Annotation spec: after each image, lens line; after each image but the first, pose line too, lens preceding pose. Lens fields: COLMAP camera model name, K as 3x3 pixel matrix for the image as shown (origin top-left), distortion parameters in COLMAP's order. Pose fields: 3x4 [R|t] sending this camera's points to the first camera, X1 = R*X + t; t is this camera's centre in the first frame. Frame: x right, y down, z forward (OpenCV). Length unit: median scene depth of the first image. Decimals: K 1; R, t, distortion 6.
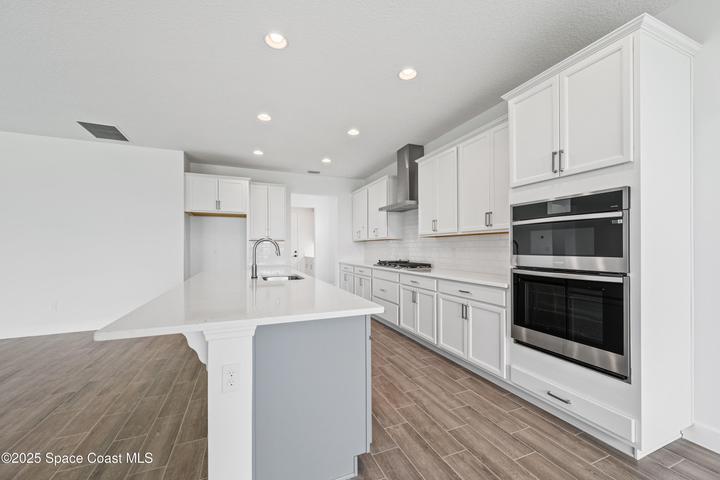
lens RADIAL K [[283.0, 0, 363.7], [0, 283.0, 245.9], [0, 0, 1]] dist [-0.000219, -0.000069]
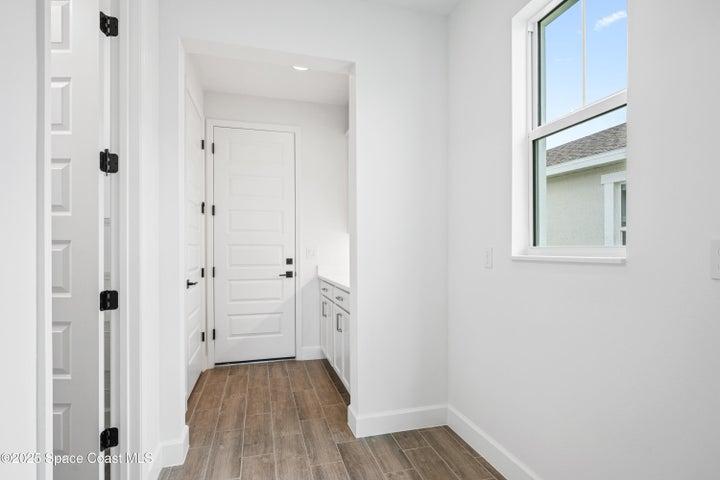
lens RADIAL K [[374.6, 0, 361.0], [0, 374.6, 245.7], [0, 0, 1]] dist [-0.006936, -0.000425]
pose [[0.990749, -0.001878, -0.135696, -0.316976], [0.003399, 0.999934, 0.010983, 0.000862], [0.135666, -0.011343, 0.990690, 1.769768]]
